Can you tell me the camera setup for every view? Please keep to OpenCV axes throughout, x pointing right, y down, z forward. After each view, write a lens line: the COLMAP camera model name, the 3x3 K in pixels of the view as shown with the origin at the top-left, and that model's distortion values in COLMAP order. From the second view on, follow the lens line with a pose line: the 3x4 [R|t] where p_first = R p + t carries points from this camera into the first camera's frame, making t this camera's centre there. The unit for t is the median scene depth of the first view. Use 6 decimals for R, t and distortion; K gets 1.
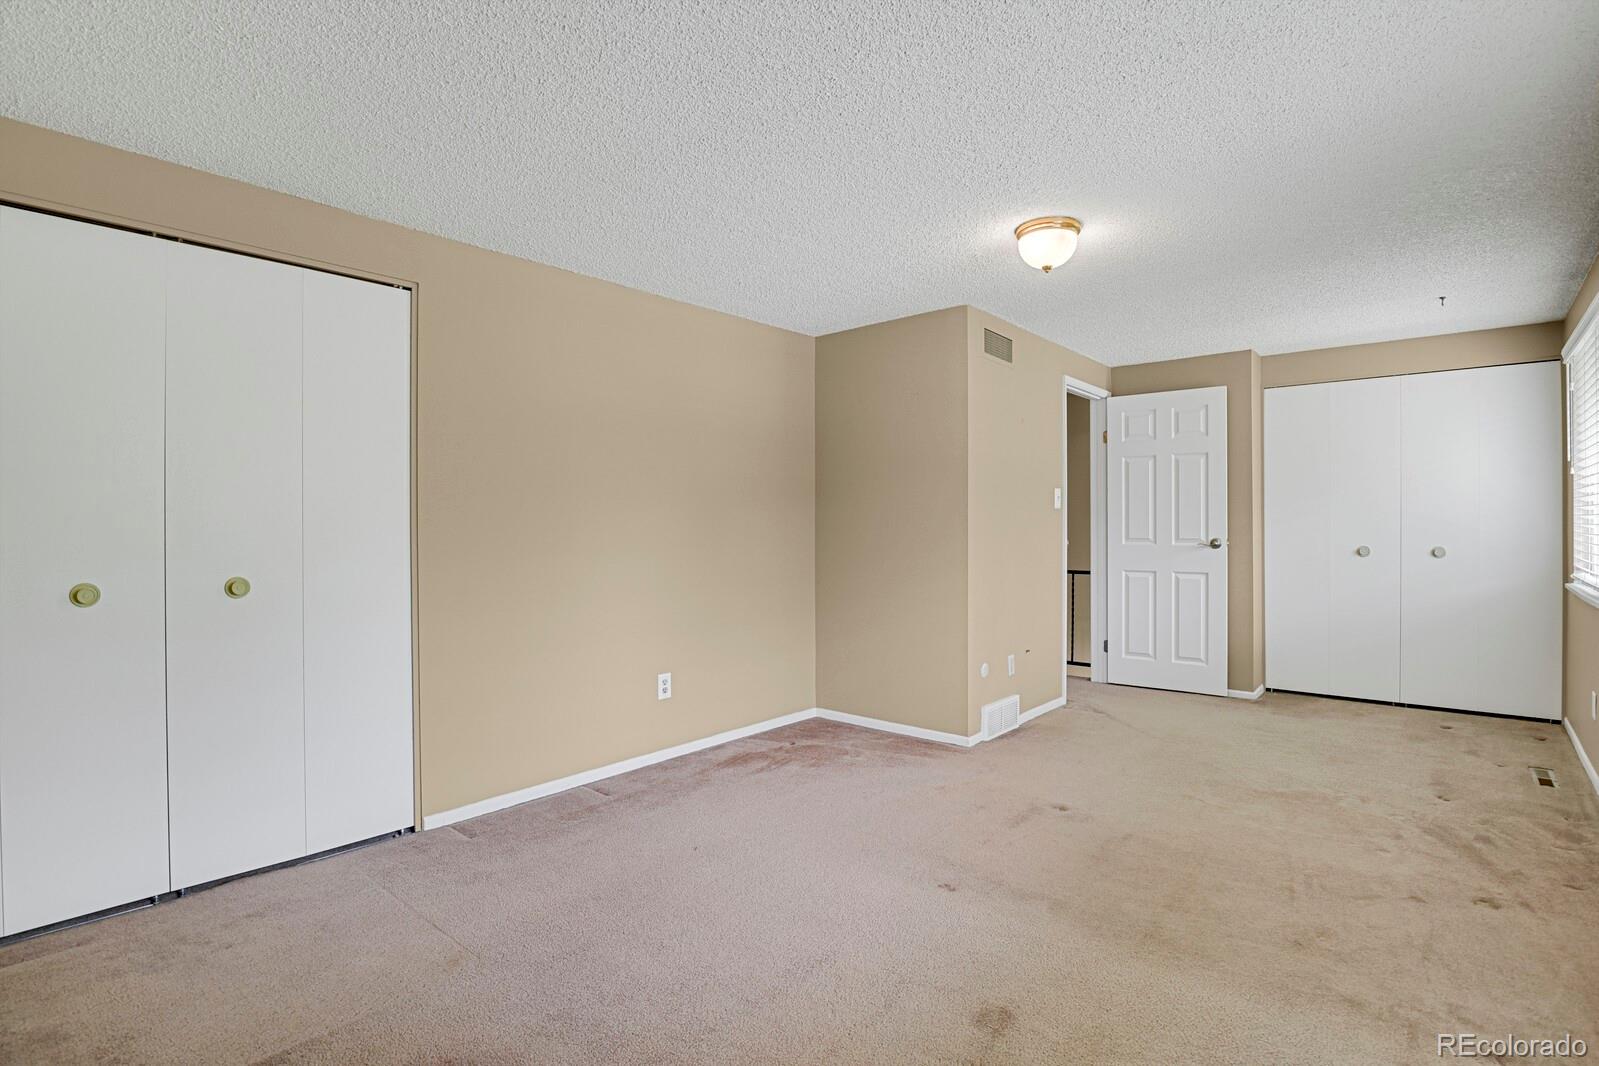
lens RADIAL K [[778.7, 0, 806.5], [0, 778.7, 530.2], [0, 0, 1]] dist [-0.024247, -0.005272]
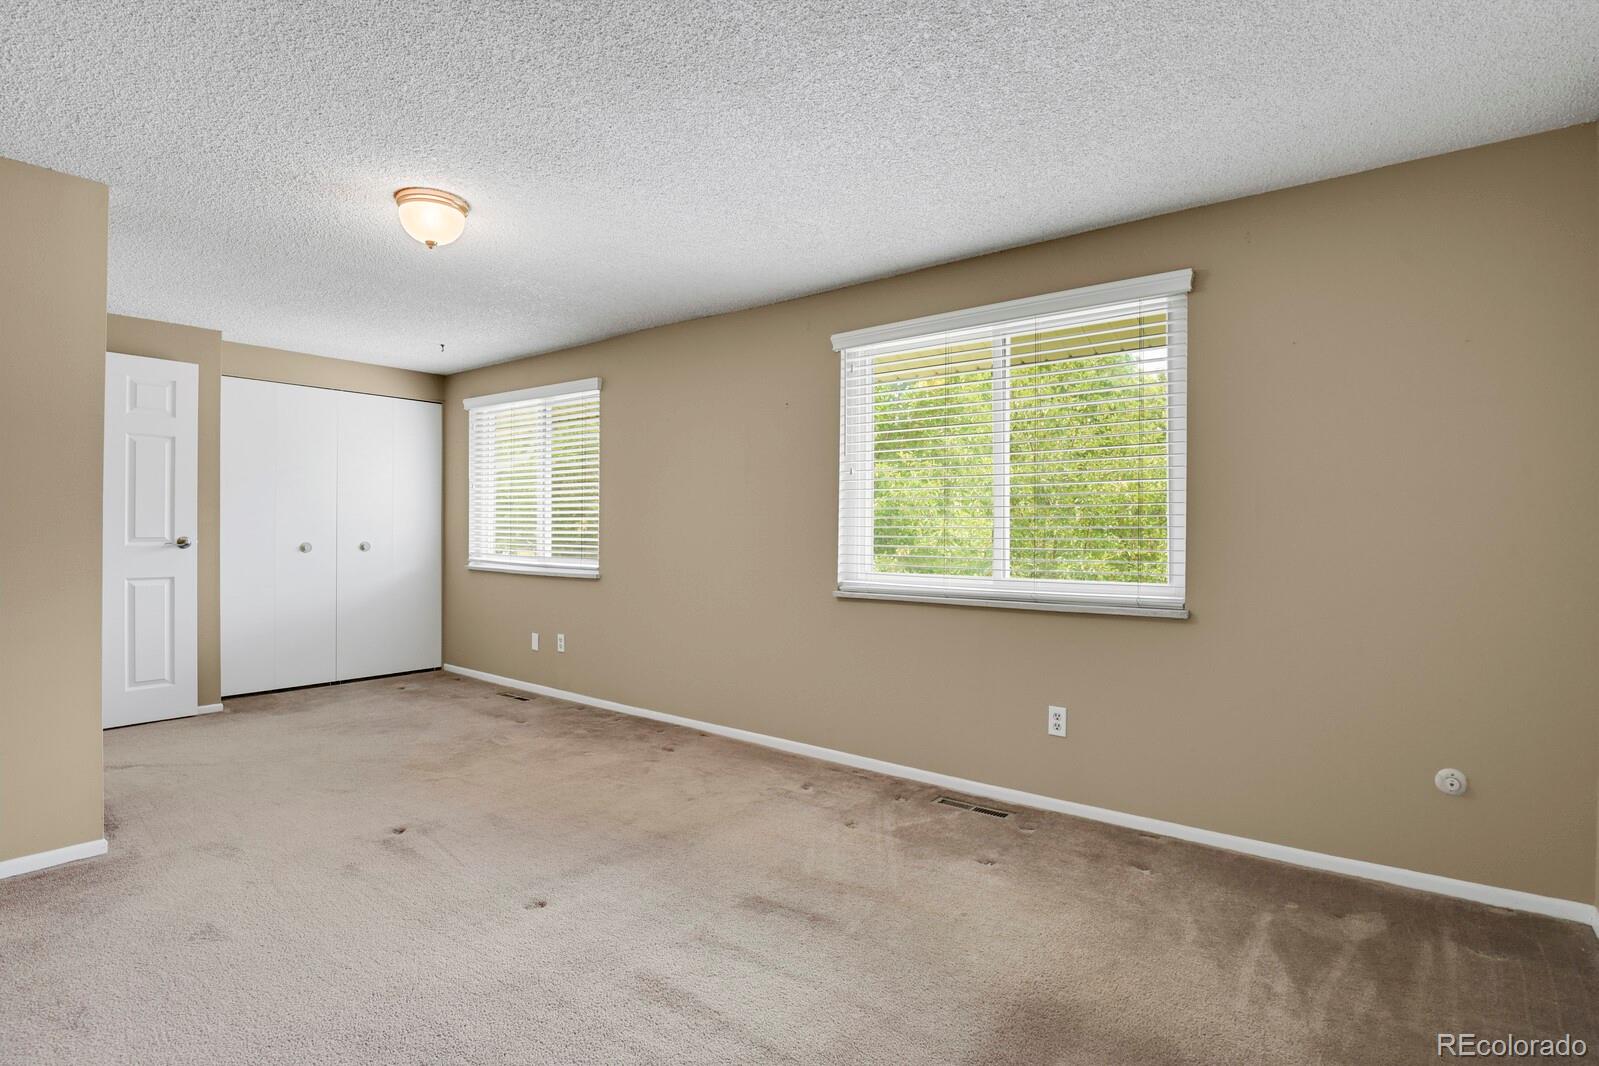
lens RADIAL K [[778.7, 0, 806.5], [0, 778.7, 530.2], [0, 0, 1]] dist [-0.024247, -0.005272]
pose [[-0.045866, -0.001662, 0.998946, -0.387629], [0.001728, 0.999997, 0.001743, 0.002948], [-0.998946, 0.001806, -0.045863, 0.361911]]
